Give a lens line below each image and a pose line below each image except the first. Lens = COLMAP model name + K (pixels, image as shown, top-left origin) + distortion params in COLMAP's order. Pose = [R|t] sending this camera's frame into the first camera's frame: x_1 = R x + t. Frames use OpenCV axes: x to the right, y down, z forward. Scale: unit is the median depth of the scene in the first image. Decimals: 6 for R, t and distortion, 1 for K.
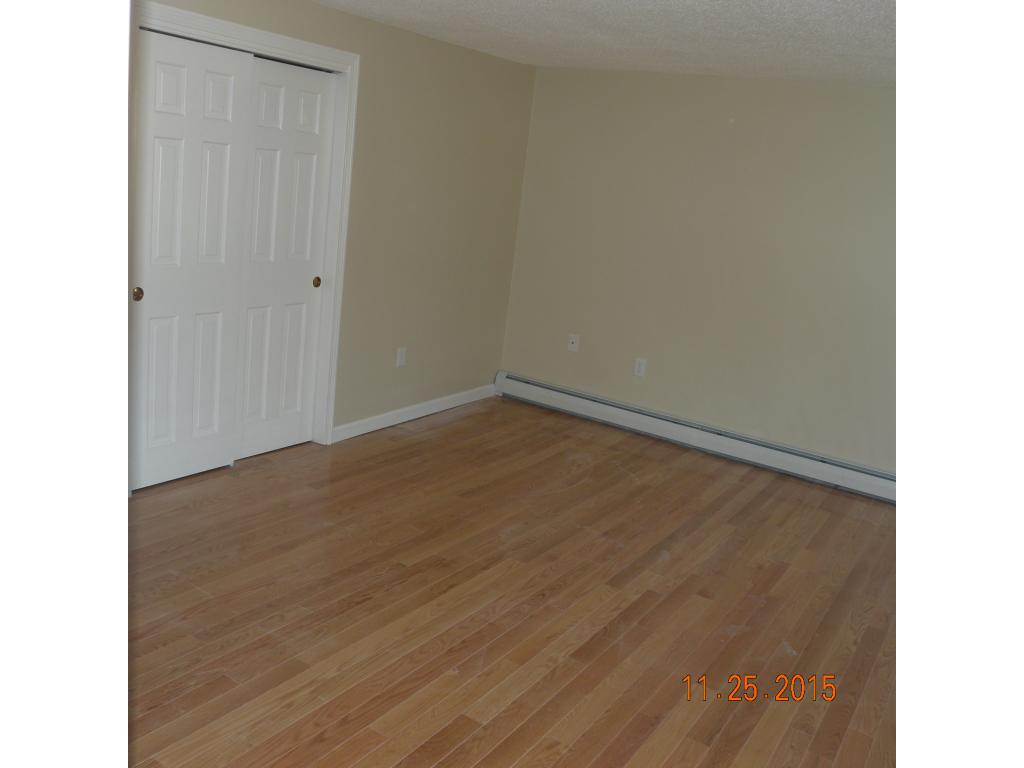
lens RADIAL K [[866.7, 0, 512.0], [0, 866.7, 384.0], [0, 0, 1]] dist [-0.162402, 0.251580]
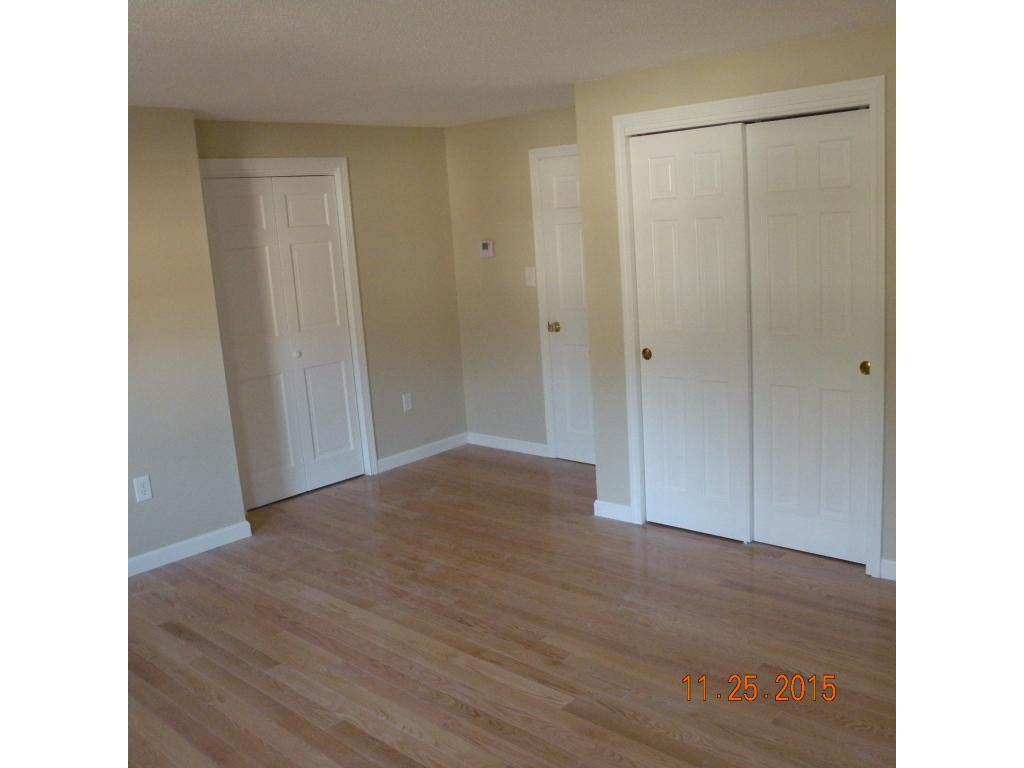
lens RADIAL K [[866.7, 0, 512.0], [0, 866.7, 384.0], [0, 0, 1]] dist [-0.162402, 0.251580]
pose [[-0.192085, 0.076027, -0.978429, 0.888801], [-0.185346, 0.976242, 0.112245, -0.189932], [0.963717, 0.202908, -0.173430, 1.189196]]
